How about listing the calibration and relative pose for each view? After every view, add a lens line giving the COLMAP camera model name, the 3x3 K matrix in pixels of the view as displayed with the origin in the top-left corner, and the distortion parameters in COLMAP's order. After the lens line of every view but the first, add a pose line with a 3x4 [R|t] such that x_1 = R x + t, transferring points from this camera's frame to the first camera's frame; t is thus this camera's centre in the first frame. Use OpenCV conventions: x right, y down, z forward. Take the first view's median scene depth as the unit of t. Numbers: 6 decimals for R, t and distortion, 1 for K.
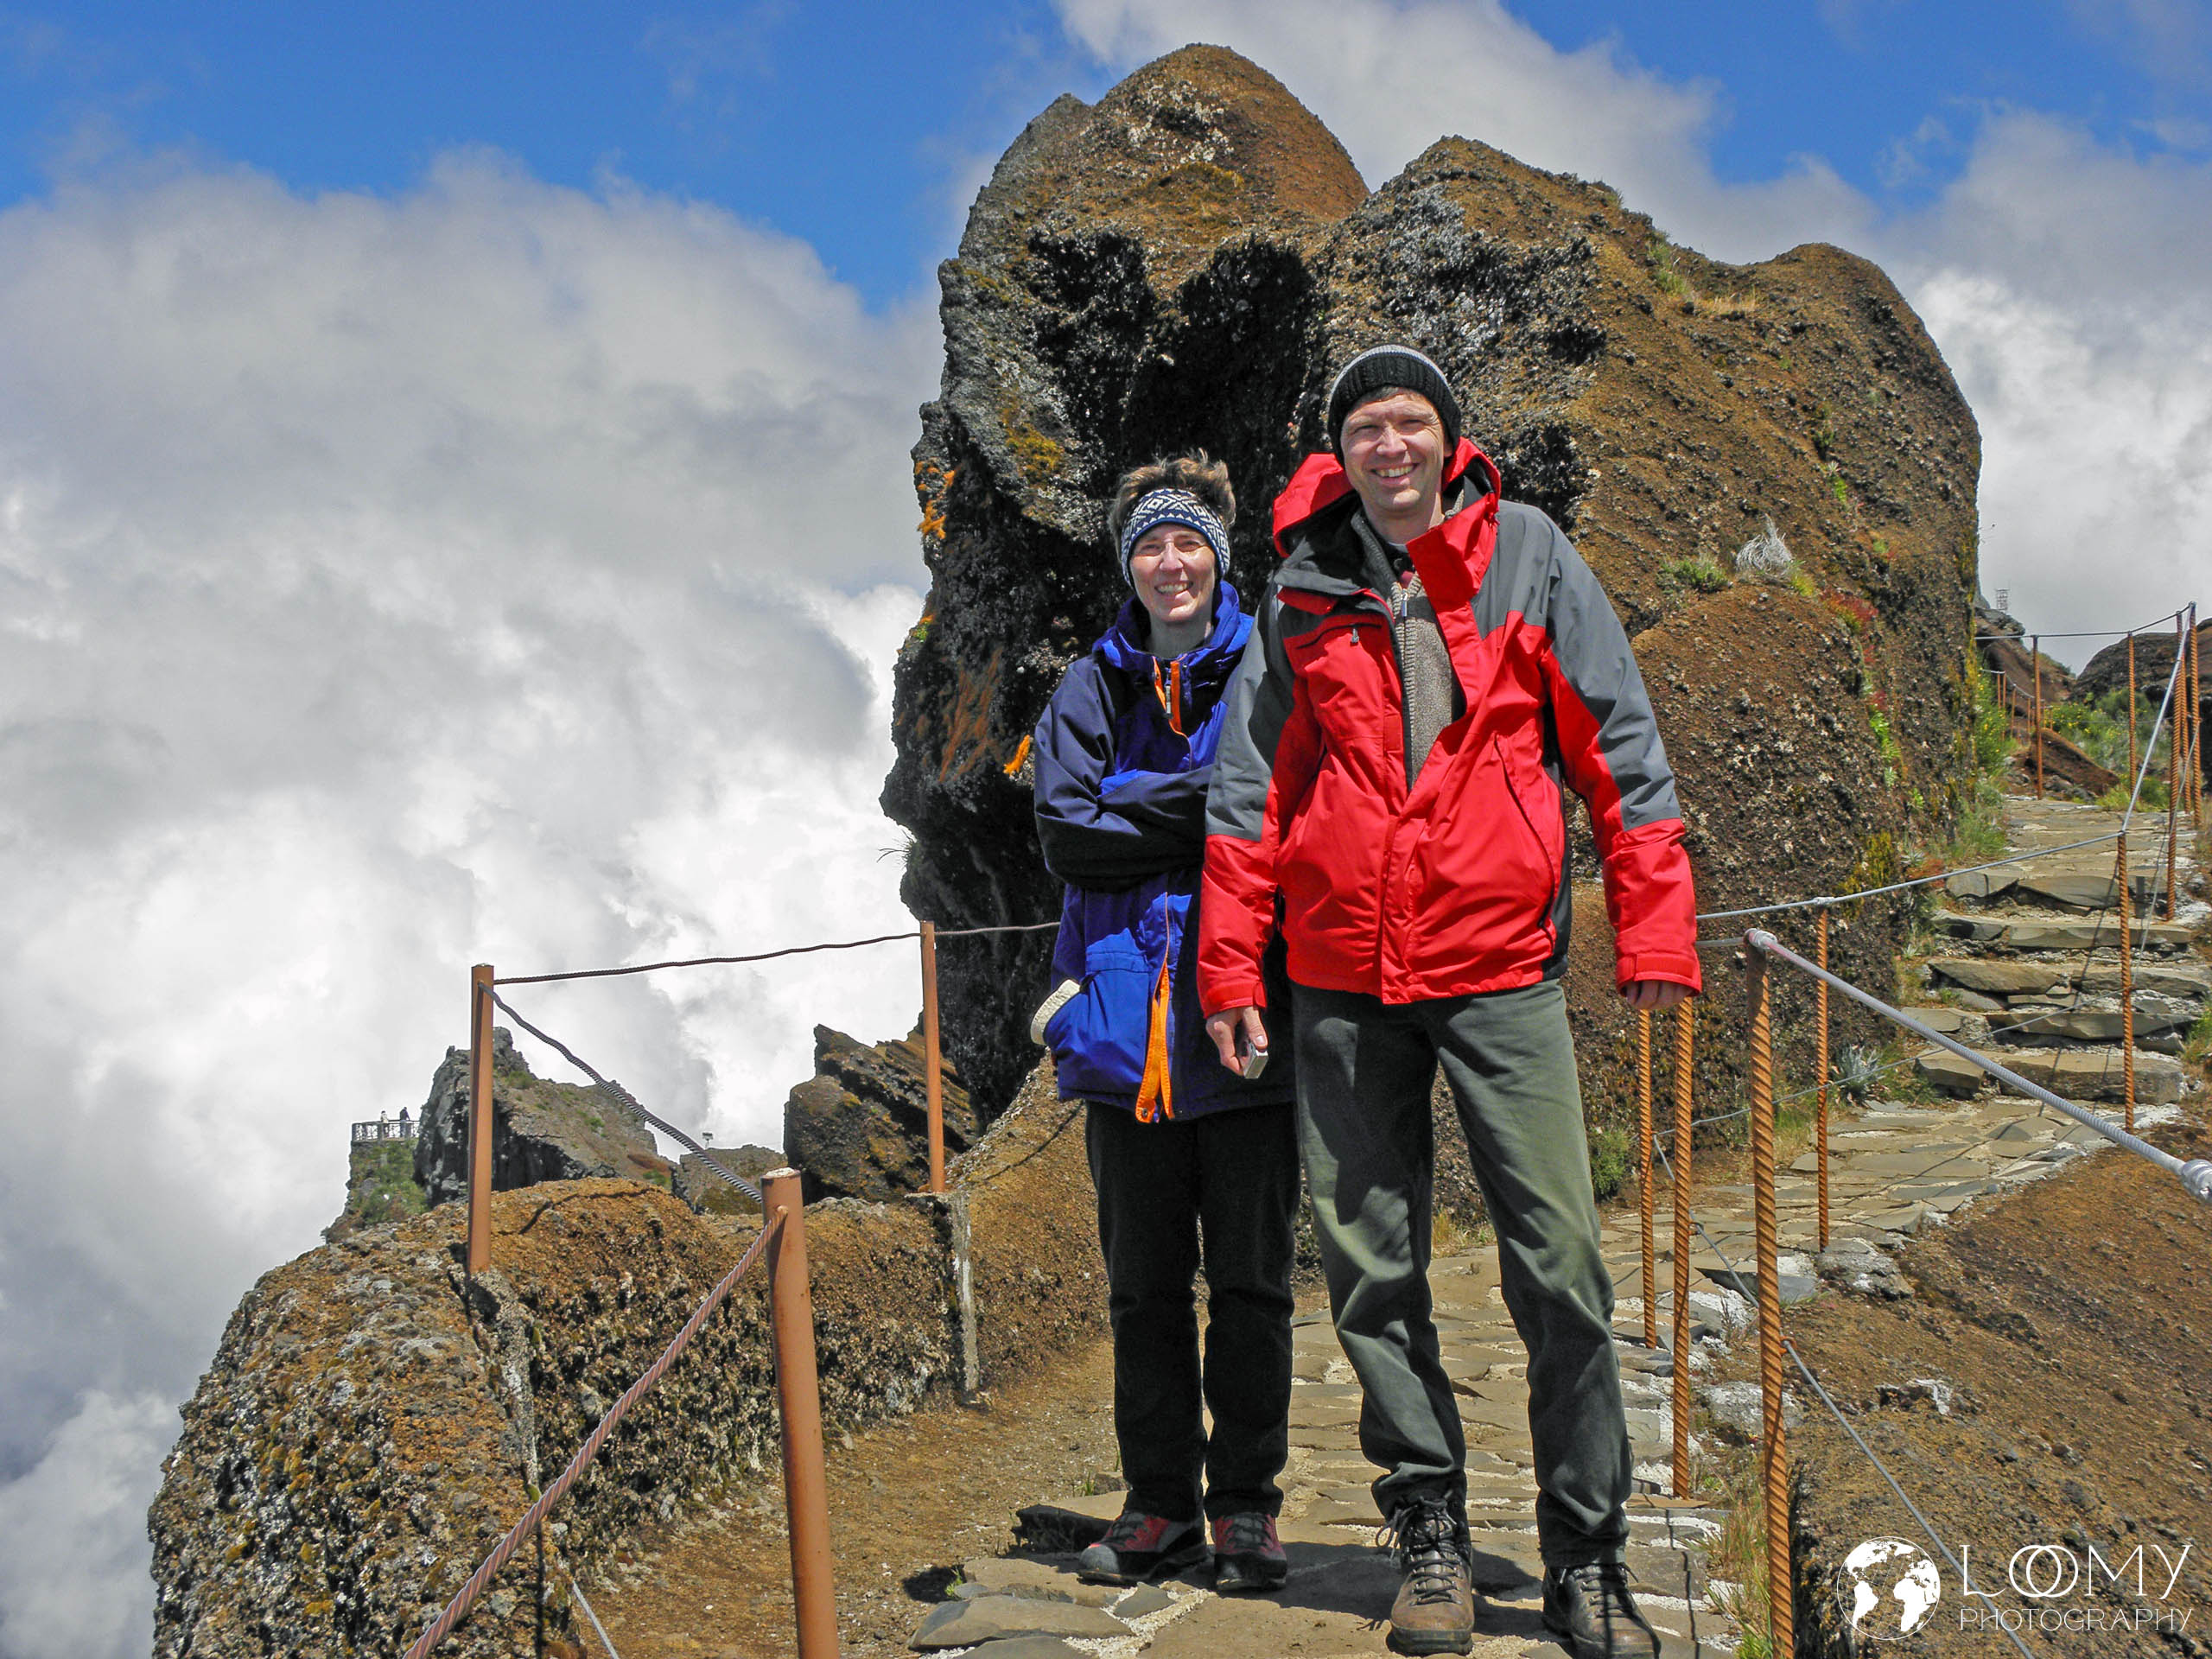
lens RADIAL K [[3361.2, 0, 1091.0], [0, 3361.2, 835.1], [0, 0, 1]] dist [0.302093, 0.000000]
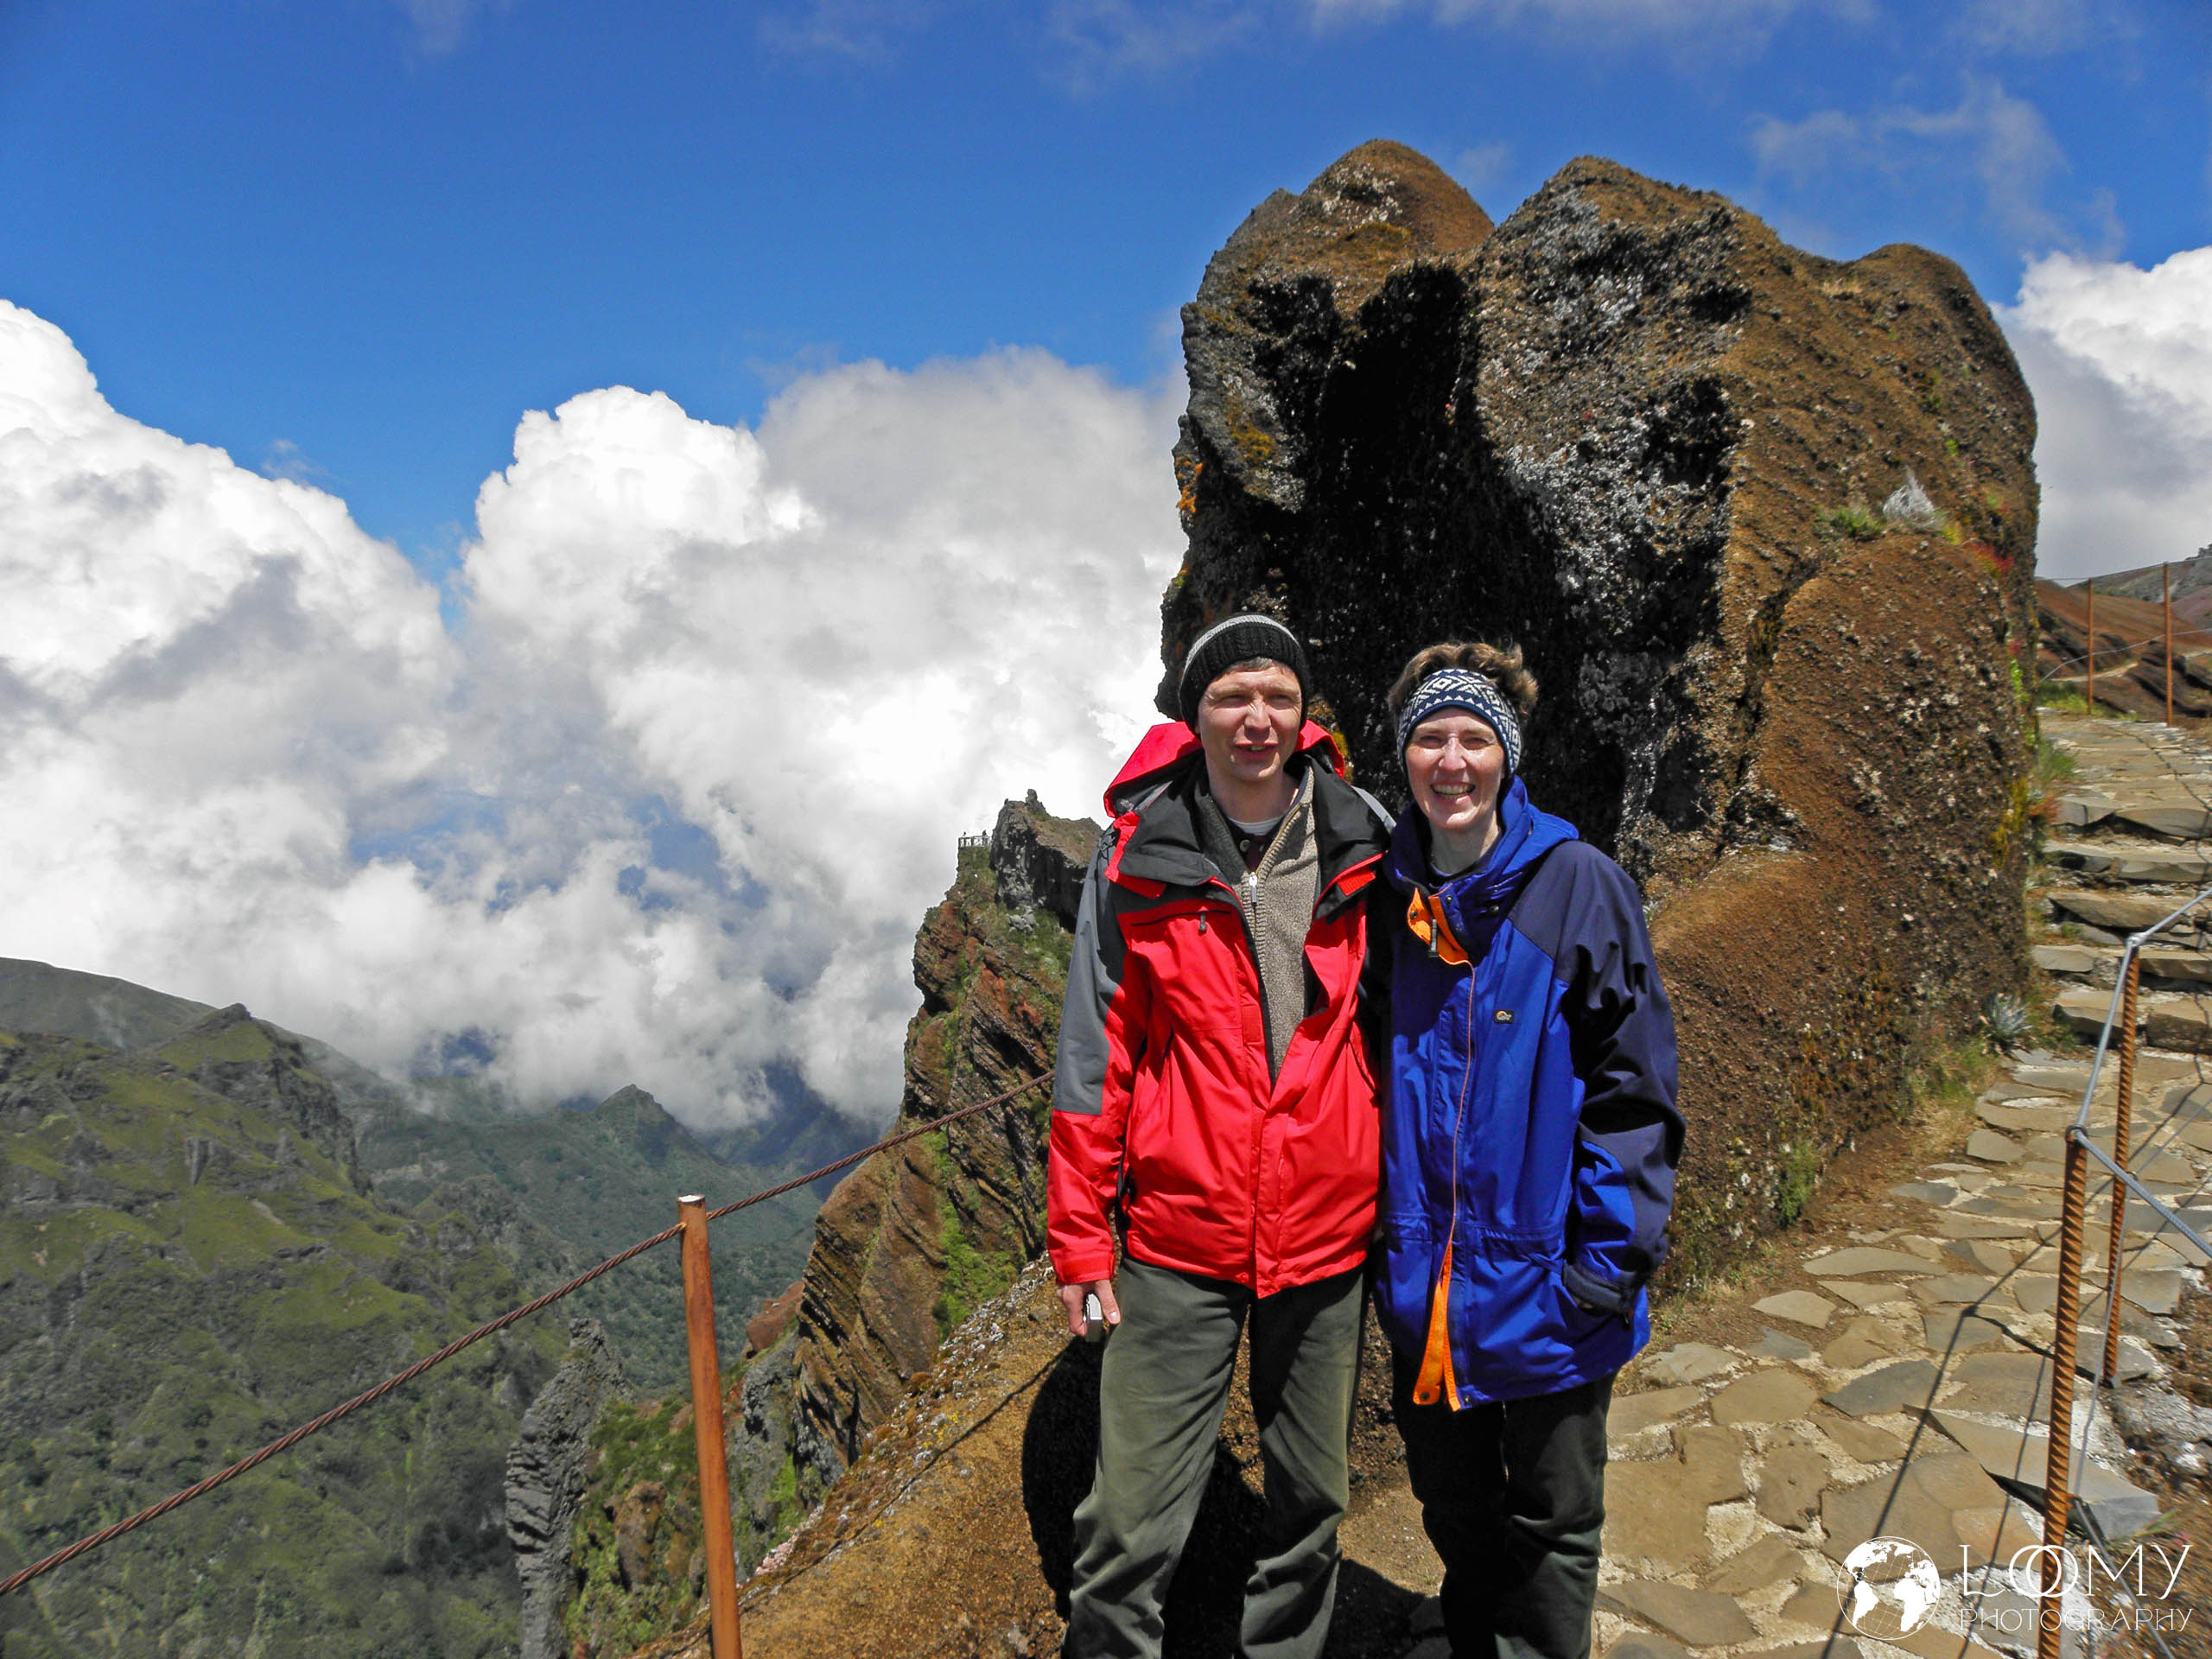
lens RADIAL K [[1651.8, 0, 1142.2], [0, 1651.8, 816.1], [0, 0, 1]] dist [-0.117565, 0.070265]
pose [[0.992013, 0.001610, -0.126126, 0.029242], [0.009085, 0.996410, 0.084176, -0.030979], [0.125808, -0.084649, 0.988437, 0.471656]]
